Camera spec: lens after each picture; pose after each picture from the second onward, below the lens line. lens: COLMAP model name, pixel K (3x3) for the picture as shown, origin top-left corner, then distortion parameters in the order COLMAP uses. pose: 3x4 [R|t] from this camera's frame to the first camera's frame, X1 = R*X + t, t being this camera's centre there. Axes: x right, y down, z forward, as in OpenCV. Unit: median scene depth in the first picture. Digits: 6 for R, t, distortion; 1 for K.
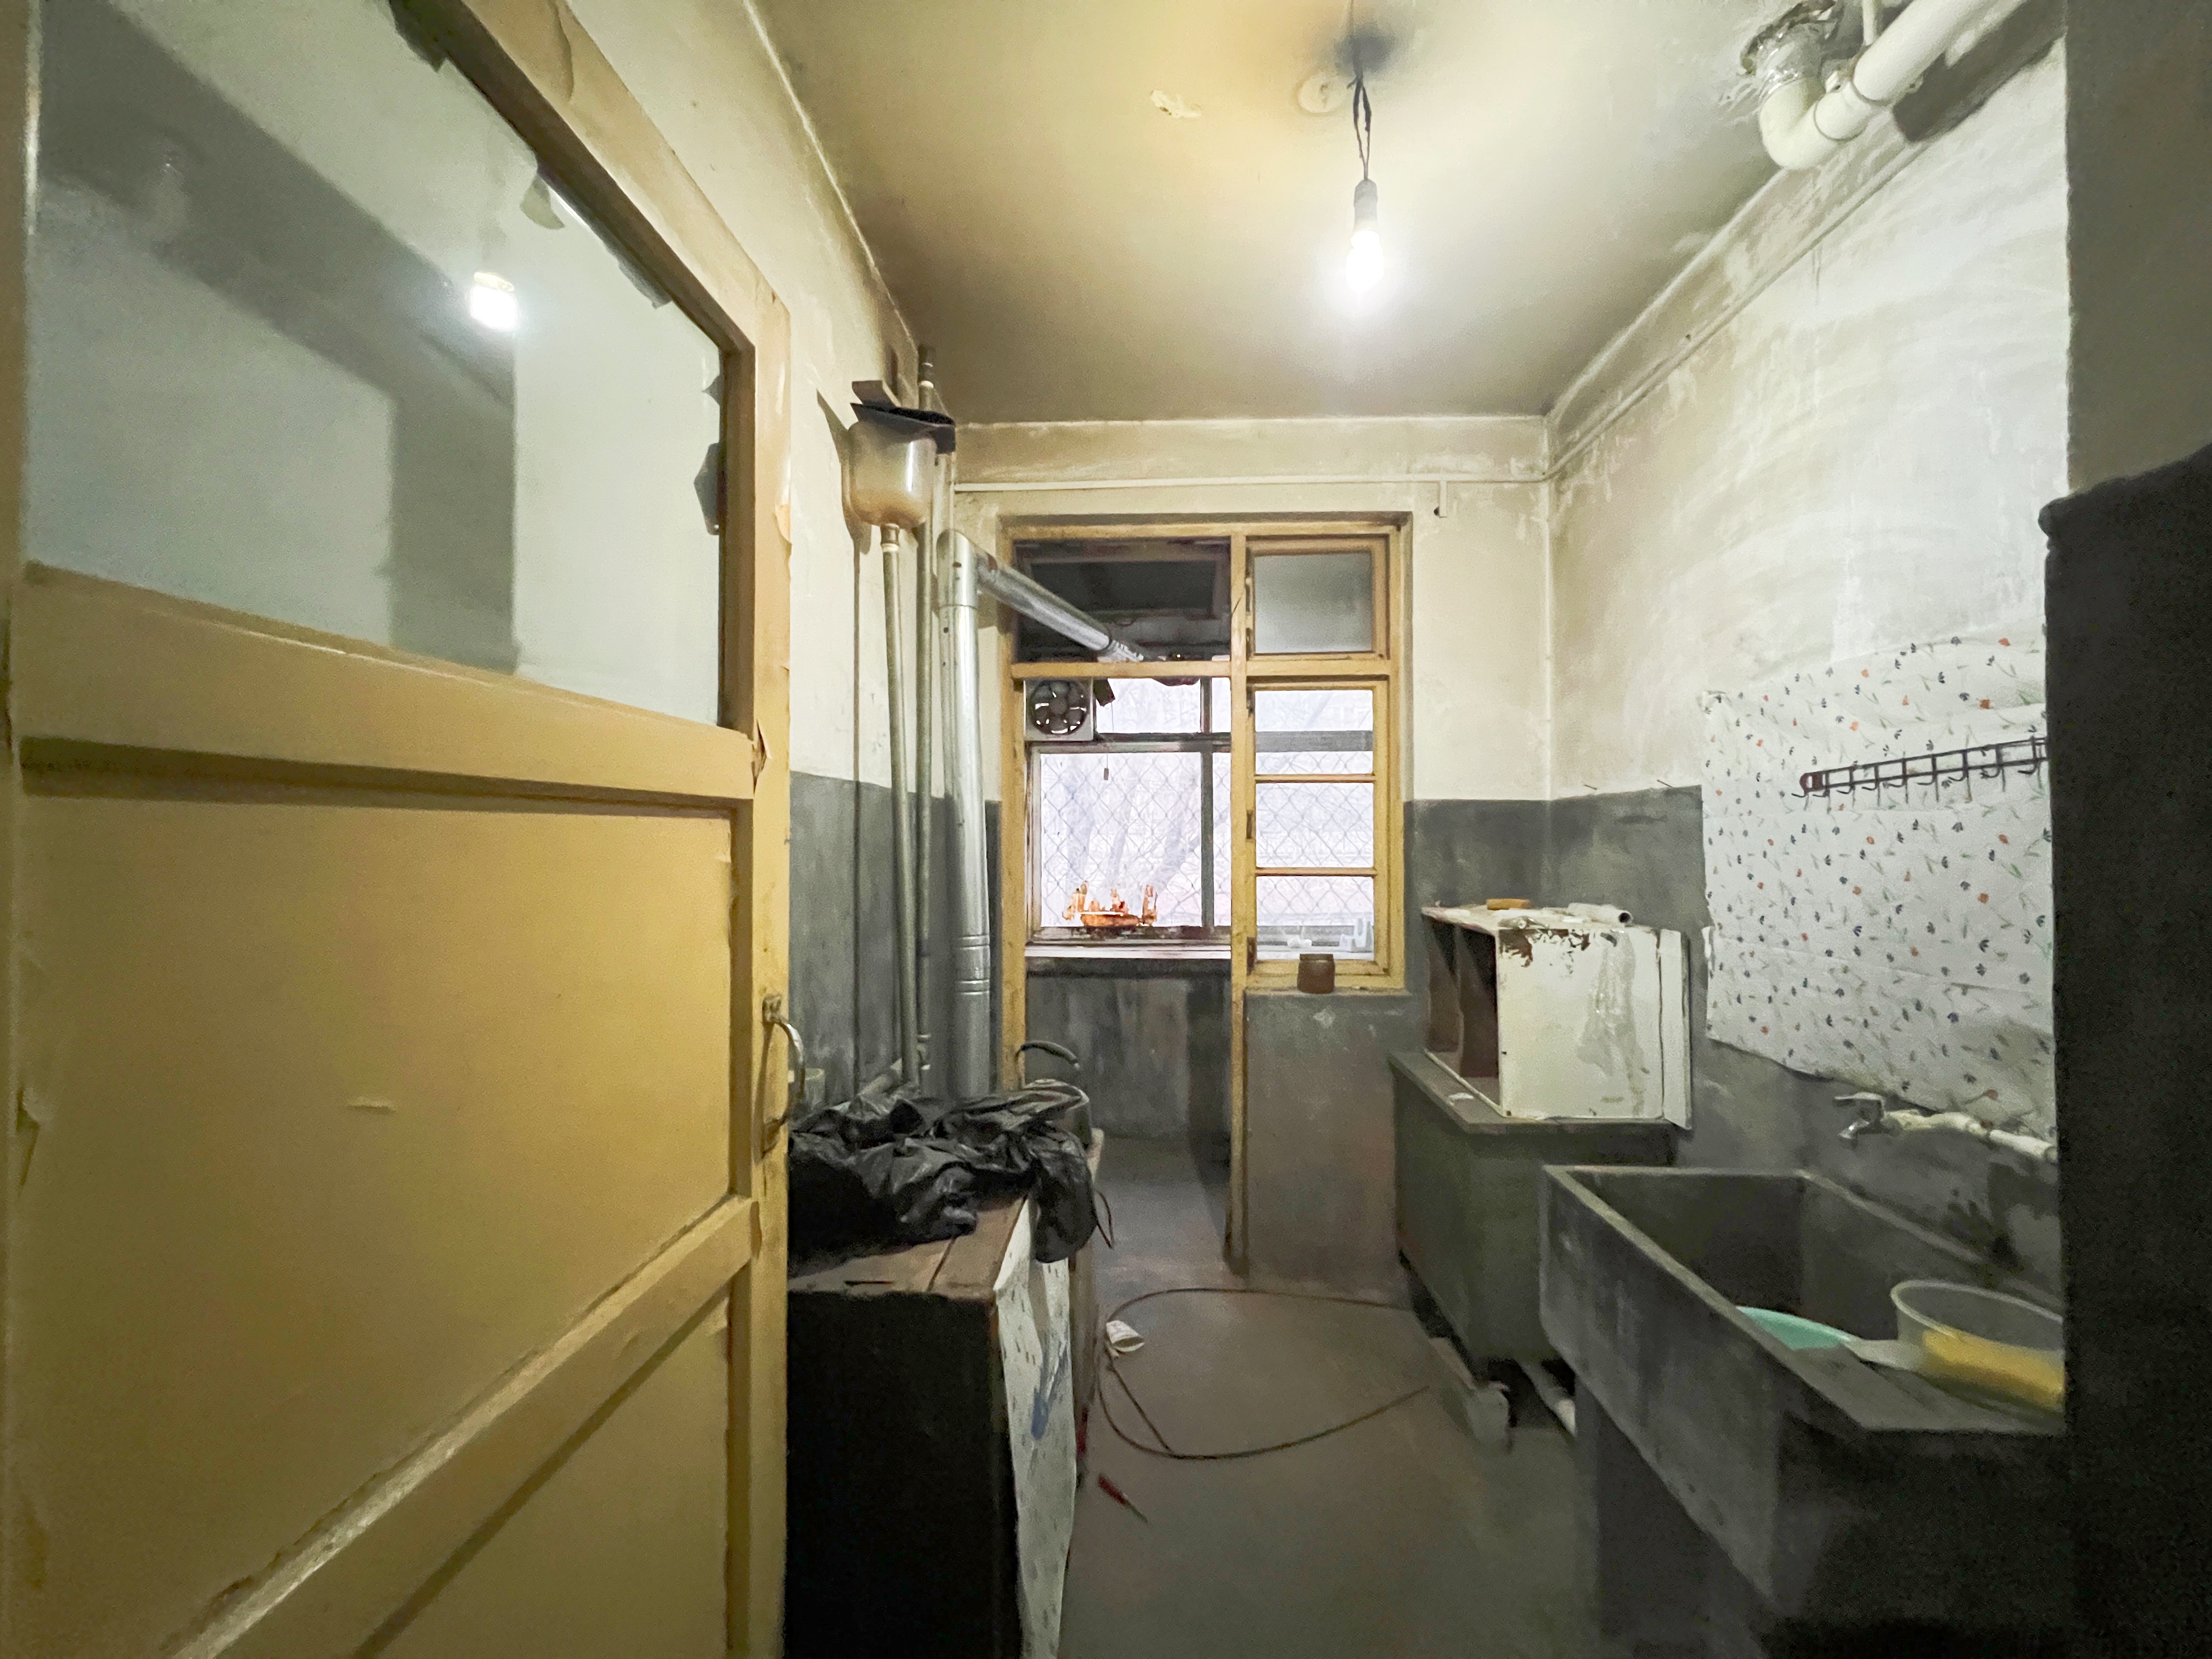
lens RADIAL K [[875.0, 0, 1106.1], [0, 875.0, 829.2], [0, 0, 1]] dist [0.000024, -0.000151]
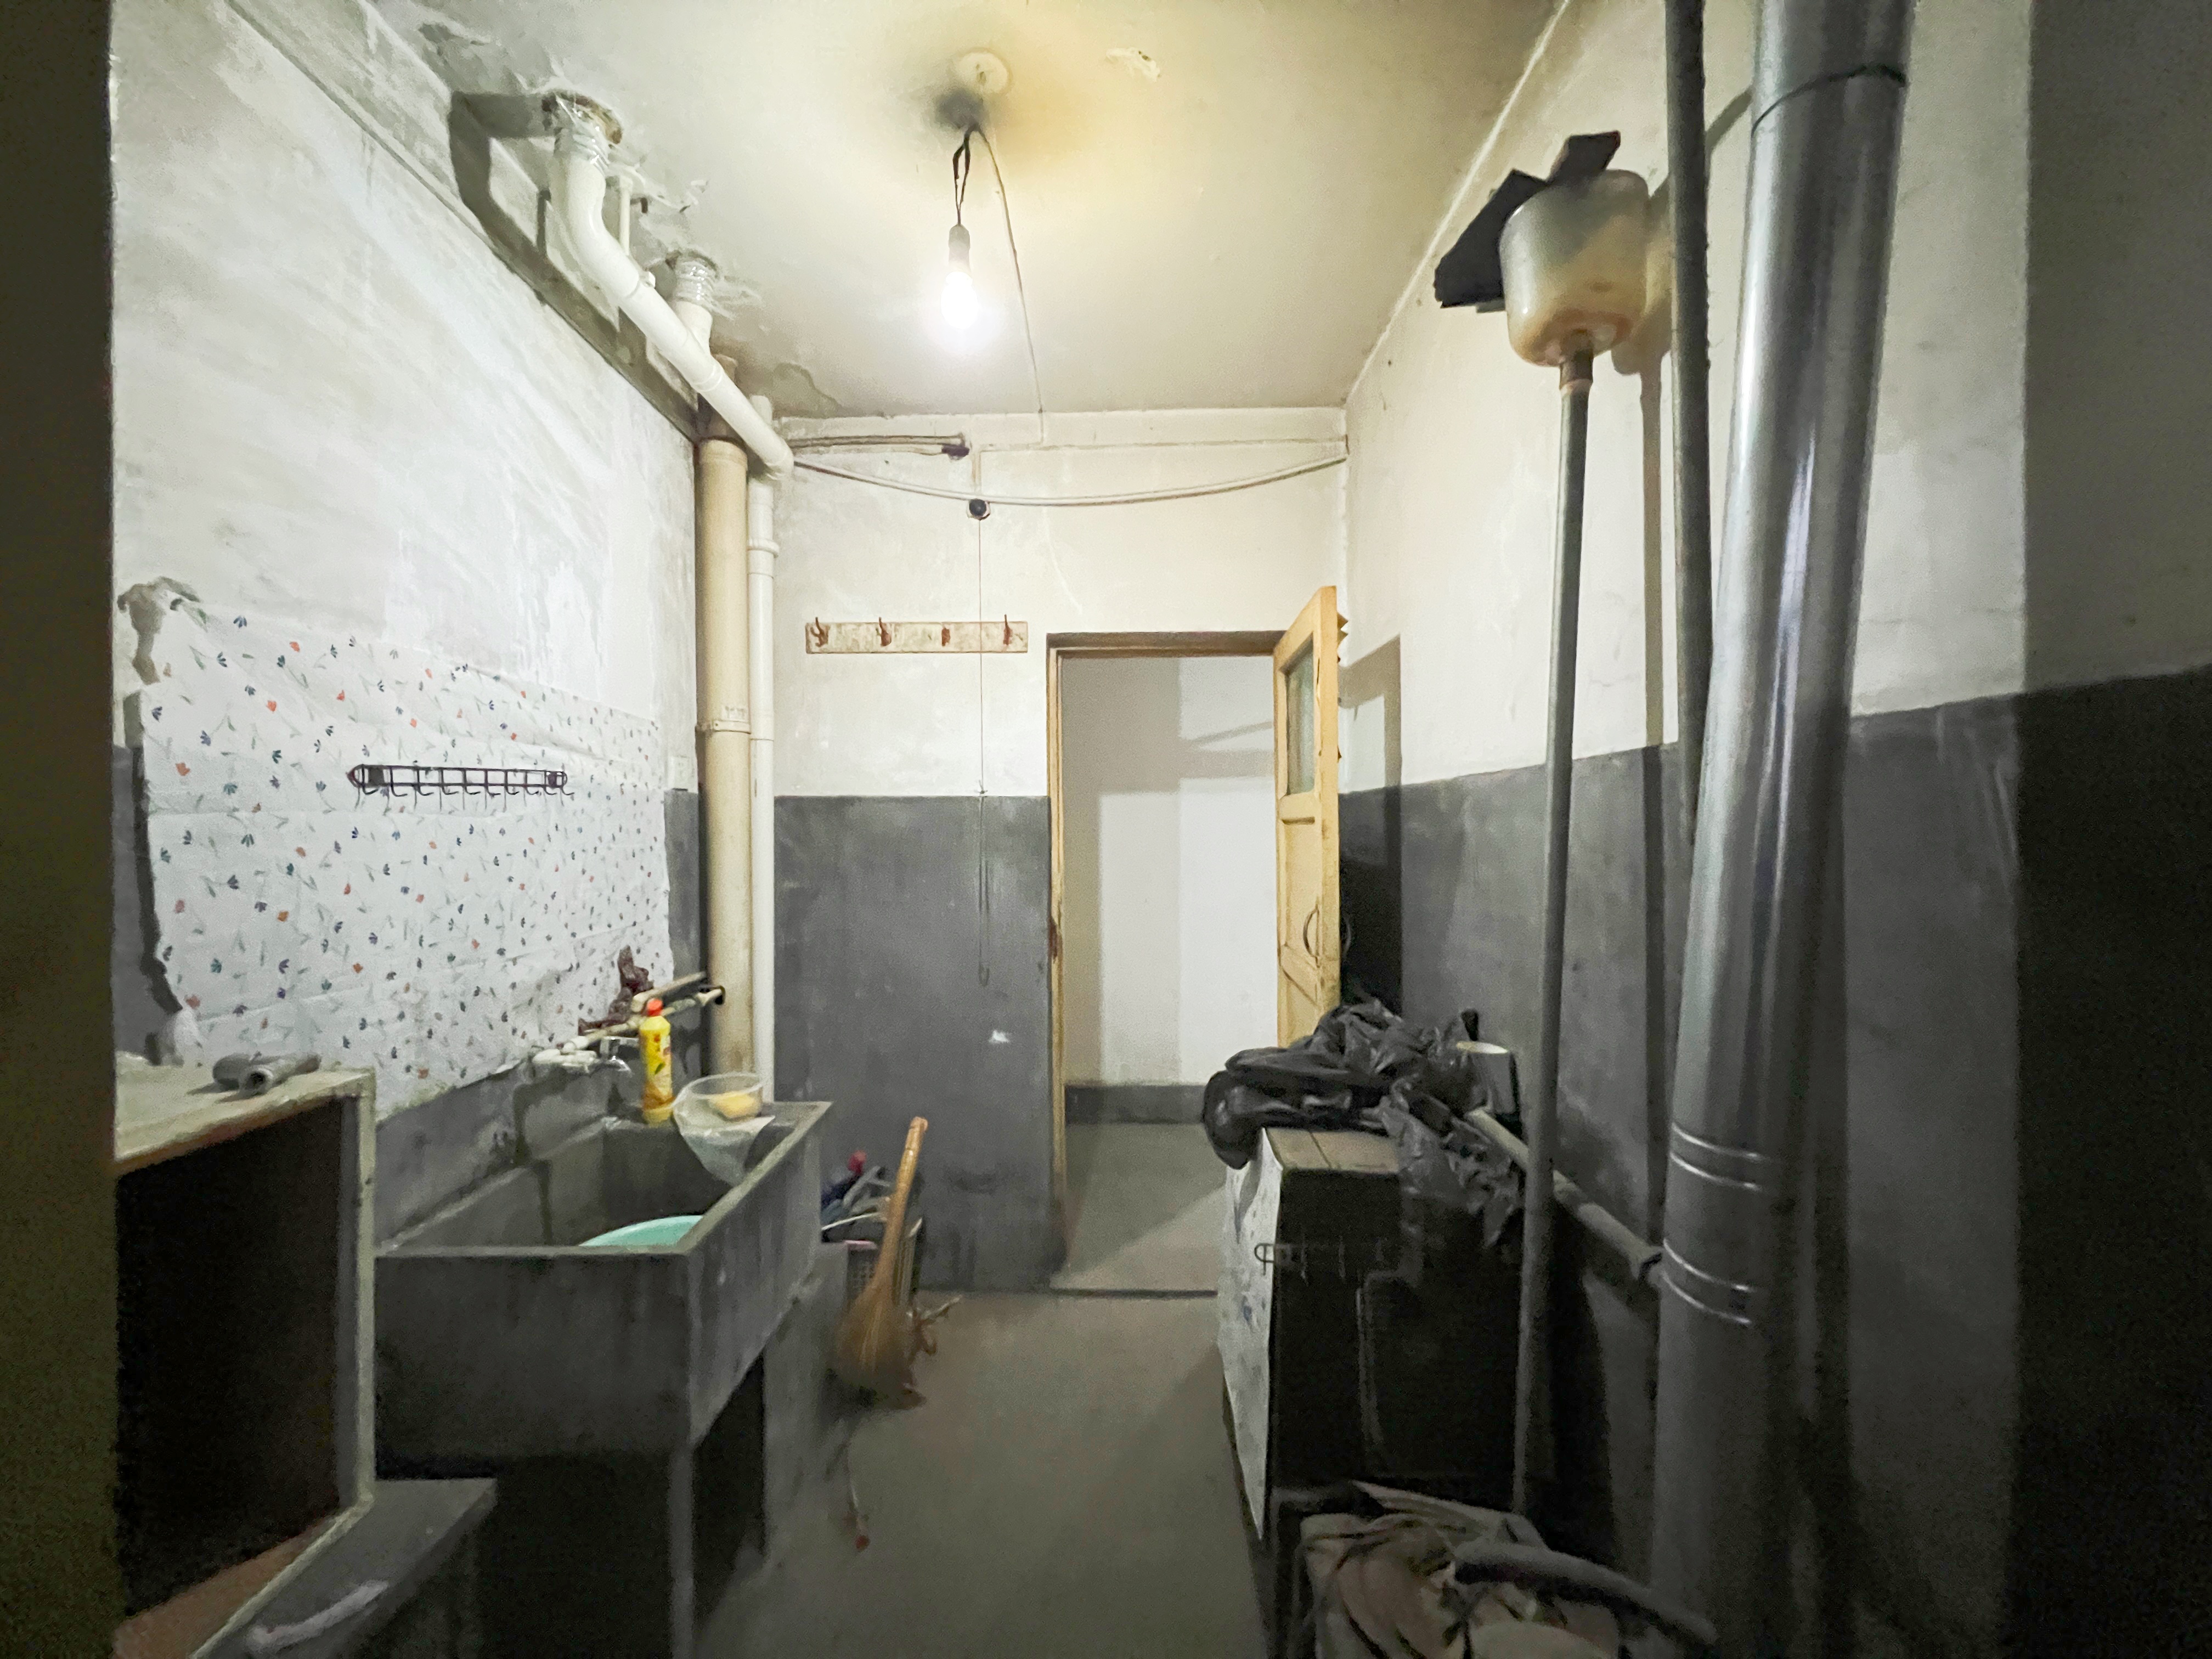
lens RADIAL K [[875.0, 0, 1104.7], [0, 875.0, 829.3], [0, 0, 1]] dist [0.000024, -0.000151]
pose [[-0.999633, 0.009919, -0.025194, 0.145397], [0.010042, 0.999938, -0.004744, 0.007432], [0.025146, -0.004996, -0.999671, 1.995481]]
